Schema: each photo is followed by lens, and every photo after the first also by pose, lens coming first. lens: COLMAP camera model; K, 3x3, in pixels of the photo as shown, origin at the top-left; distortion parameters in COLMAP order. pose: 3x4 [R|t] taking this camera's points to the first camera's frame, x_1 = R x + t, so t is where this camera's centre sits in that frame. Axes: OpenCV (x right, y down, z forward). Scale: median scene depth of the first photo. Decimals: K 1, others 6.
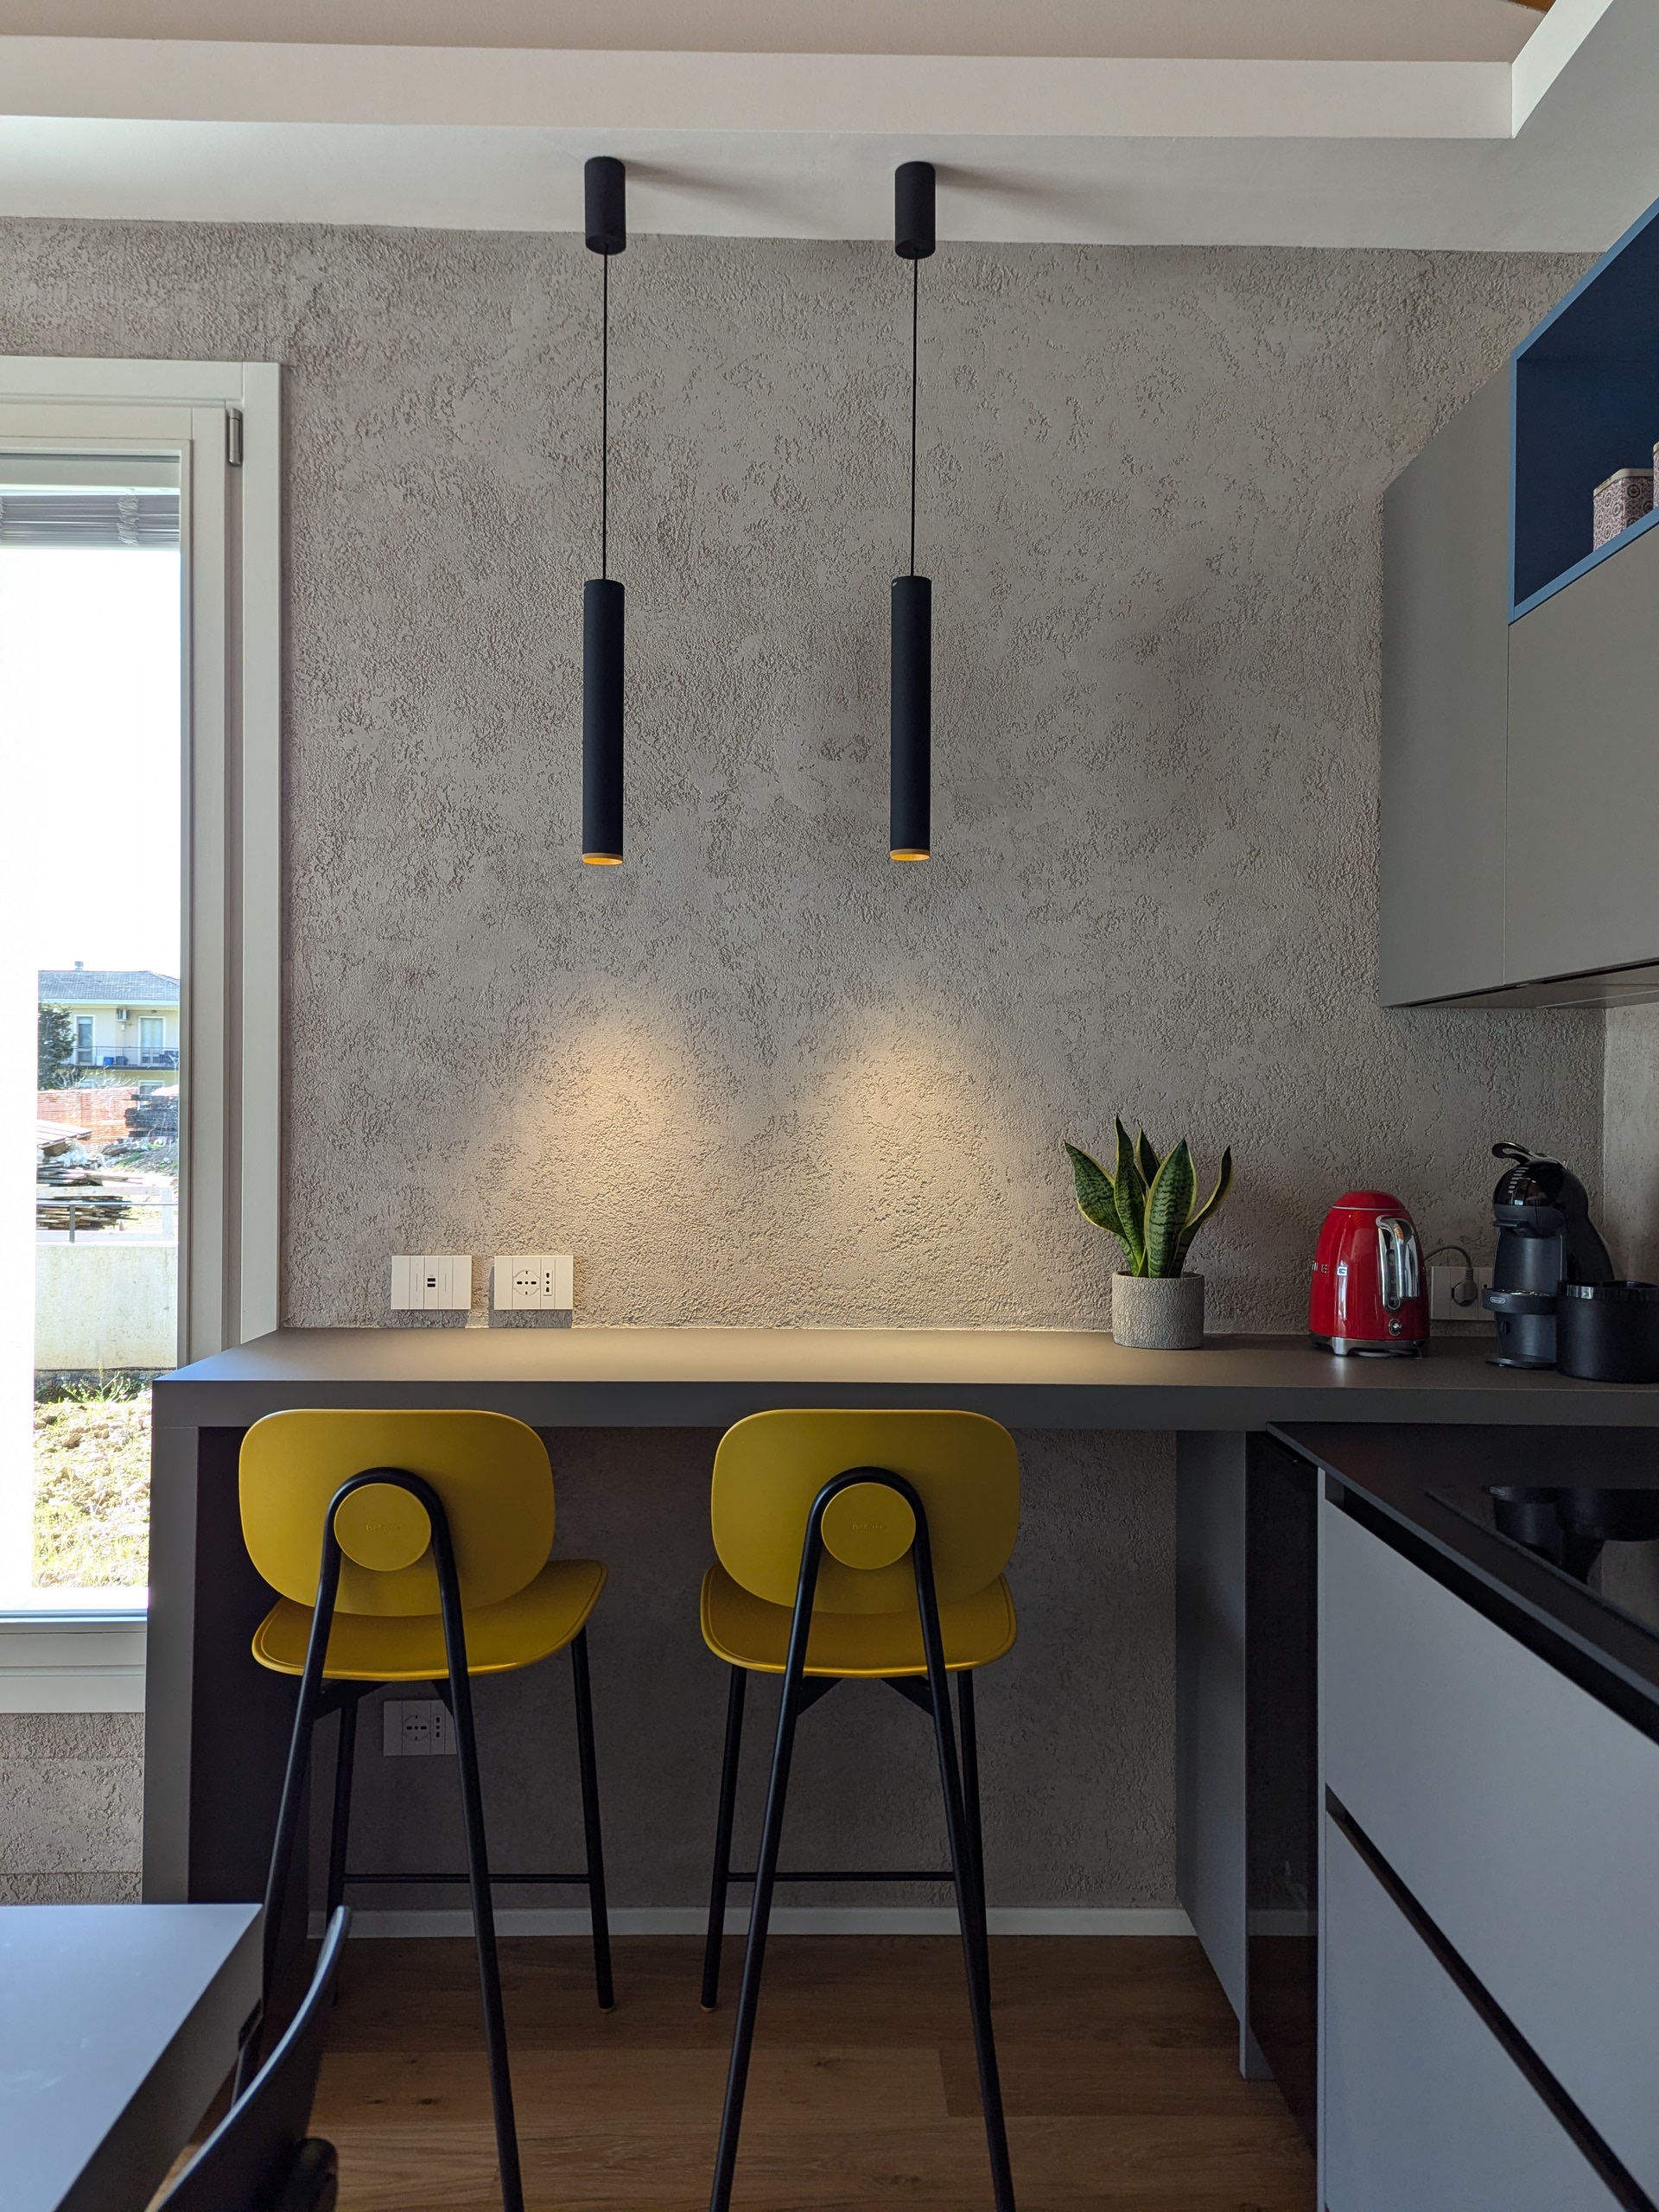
lens RADIAL K [[1554.6, 0, 839.5], [0, 1554.6, 1117.0], [0, 0, 1]] dist [0.078199, -0.084224]
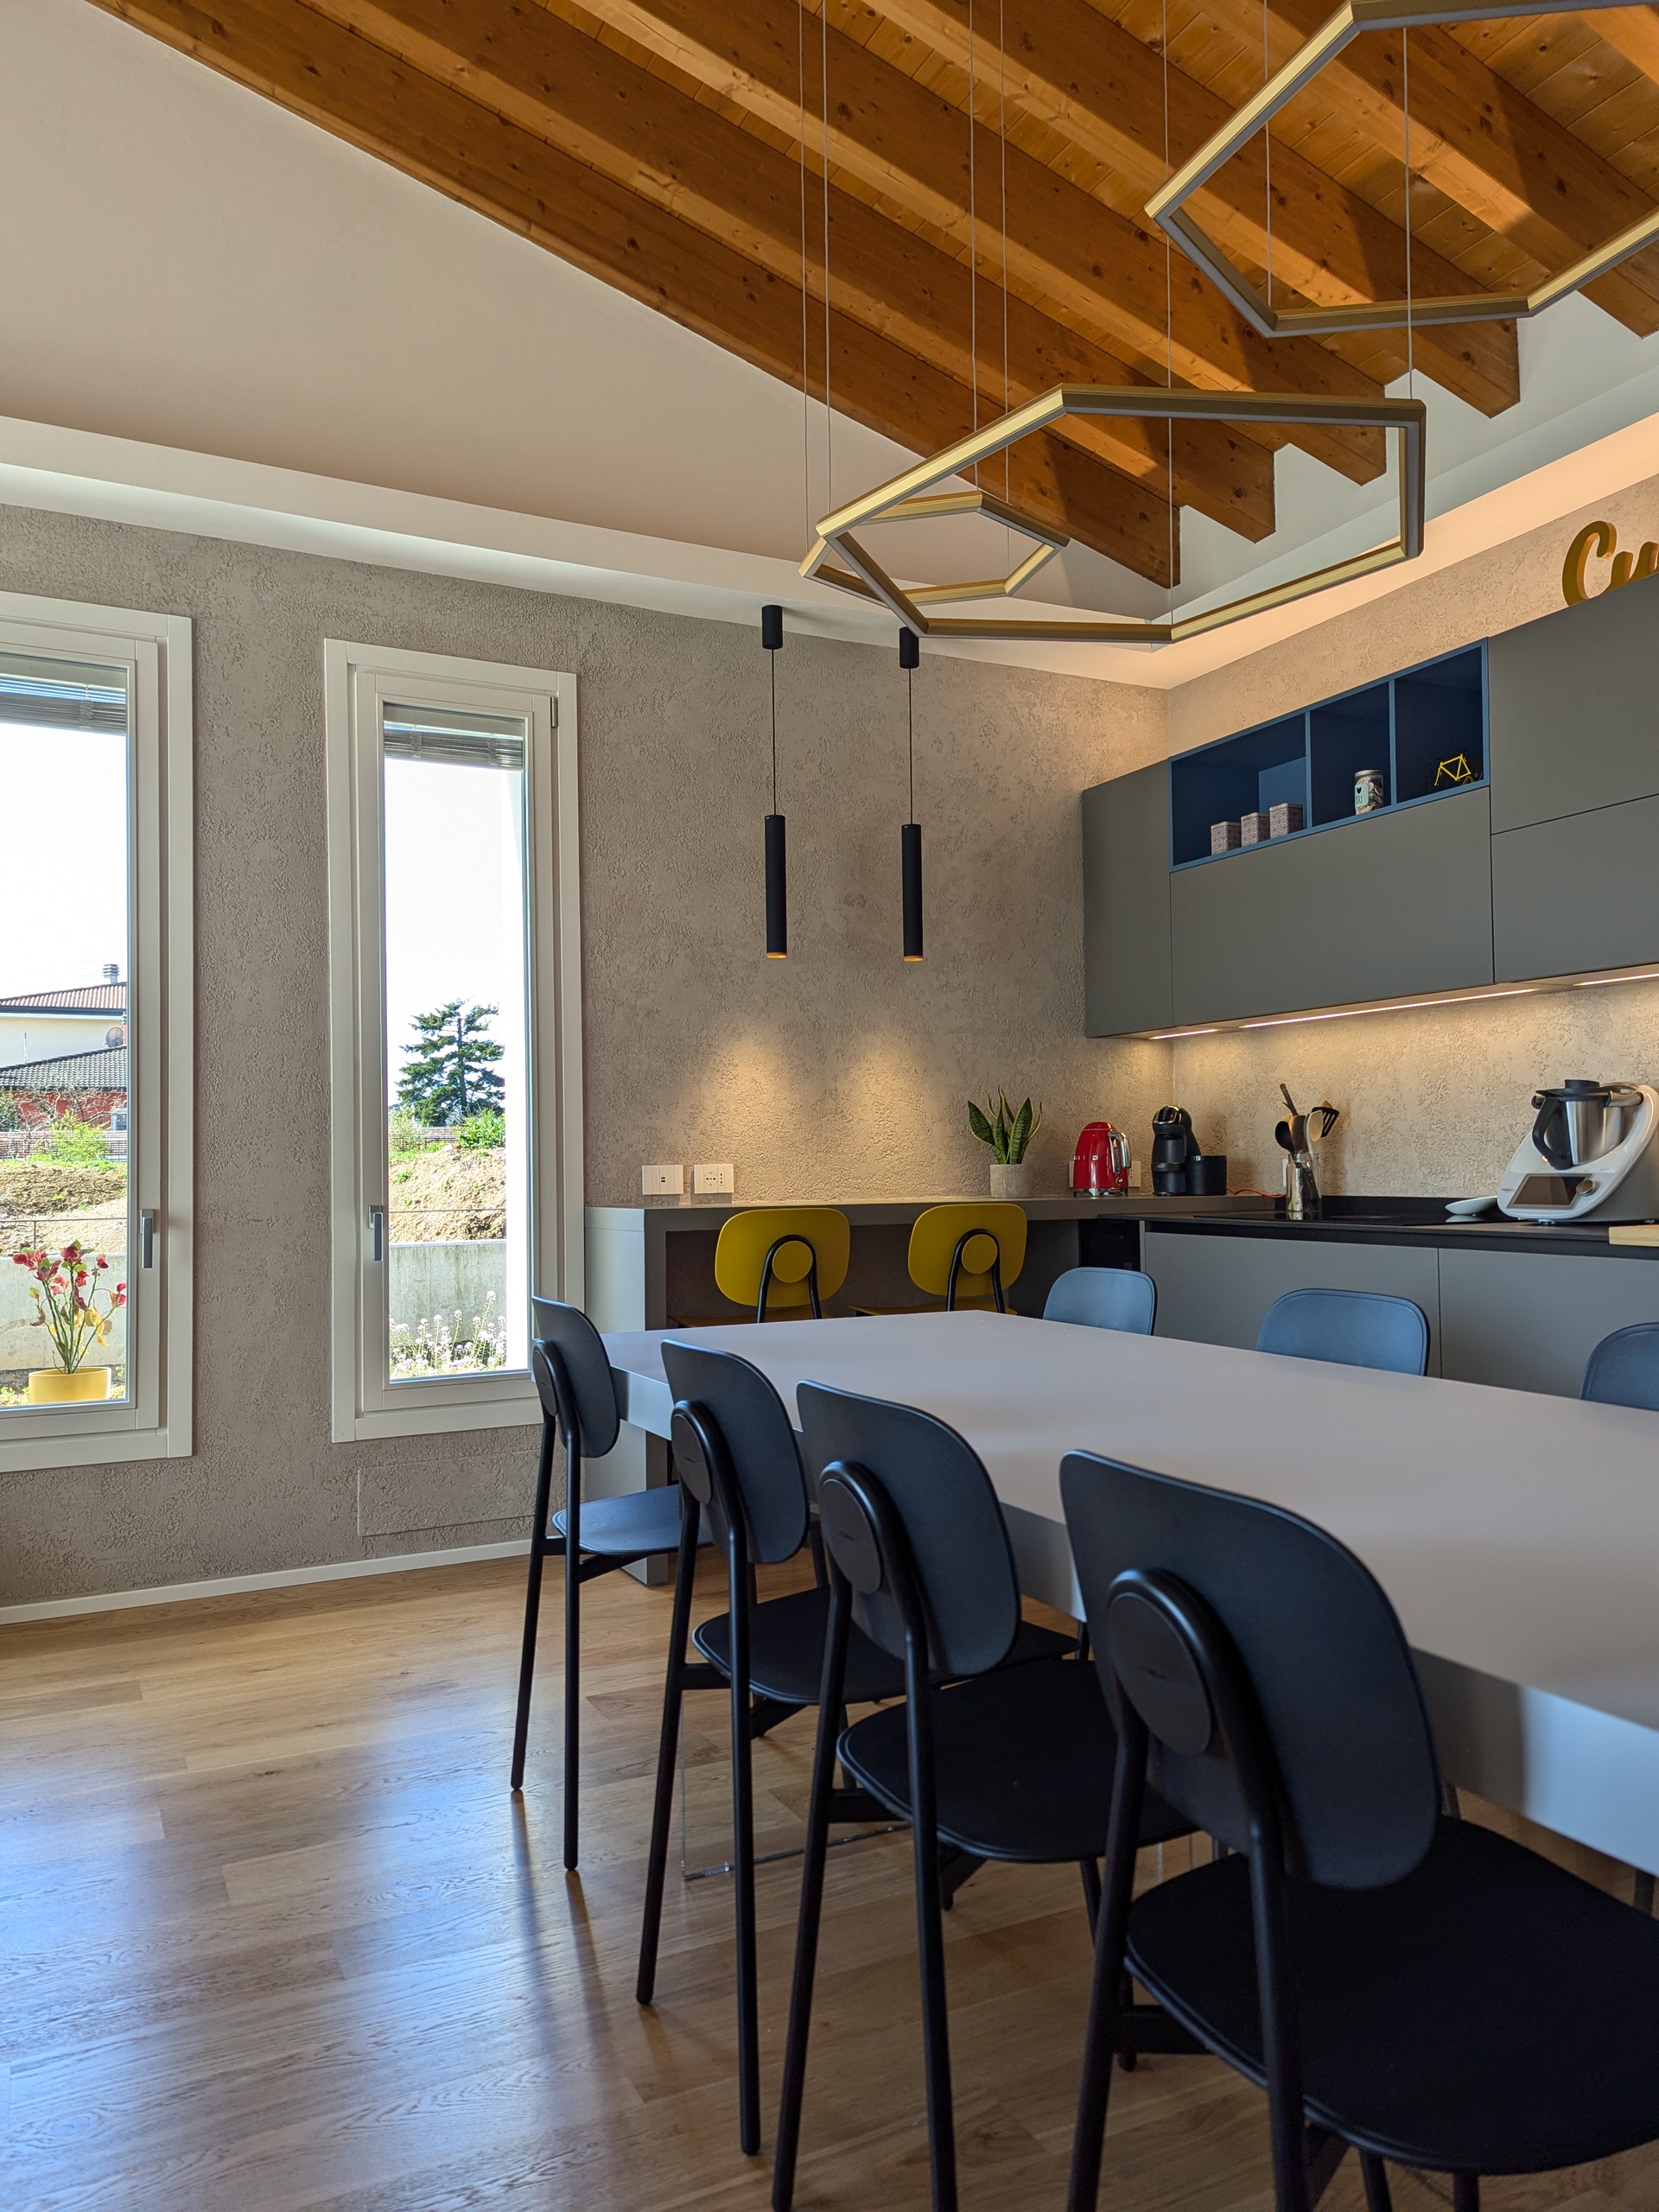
lens RADIAL K [[1550.9, 0, 827.4], [0, 1550.9, 1135.6], [0, 0, 1]] dist [0.069607, -0.066227]
pose [[0.906667, -0.012329, 0.421668, -0.845040], [0.019971, 0.999707, -0.013713, 0.082073], [-0.421375, 0.020854, 0.906647, -0.727204]]
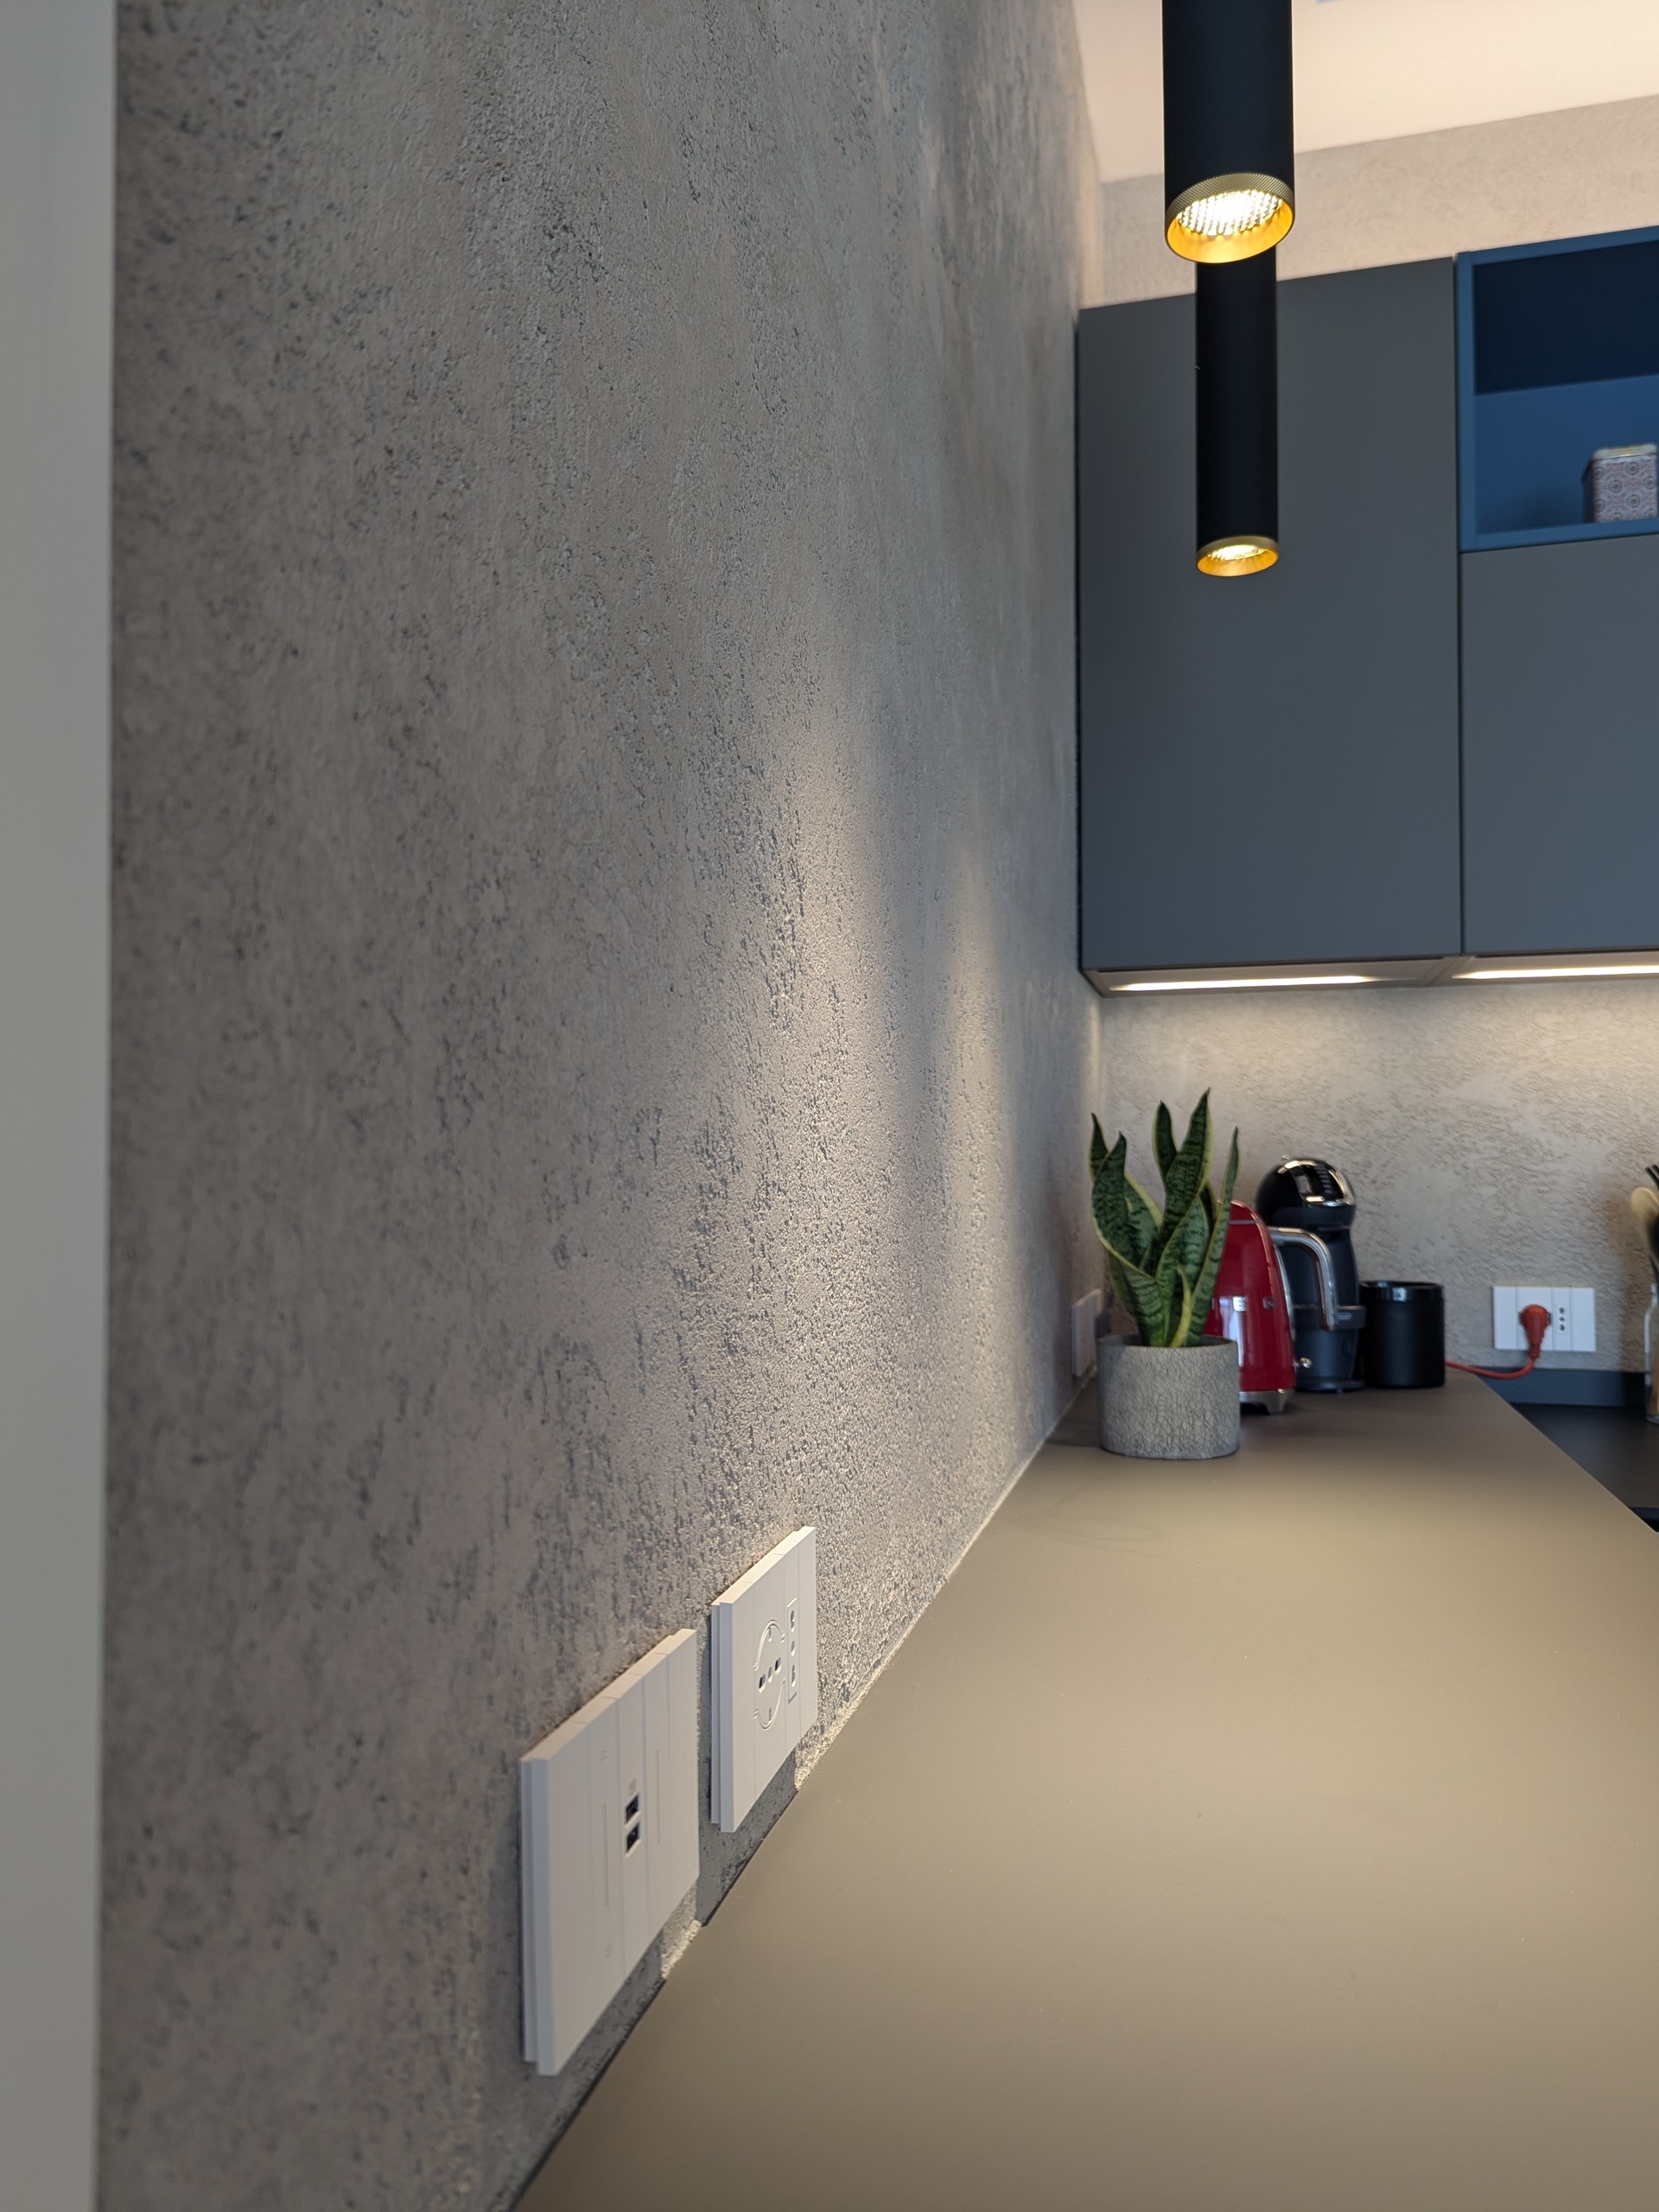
lens RADIAL K [[1509.3, 0, 828.8], [0, 1509.3, 1116.9], [0, 0, 1]] dist [0.156857, -0.327568]
pose [[0.291788, 0.020038, 0.956273, -0.425183], [0.004967, 0.999735, -0.022464, 0.020779], [-0.956470, 0.011304, 0.291611, 0.886900]]
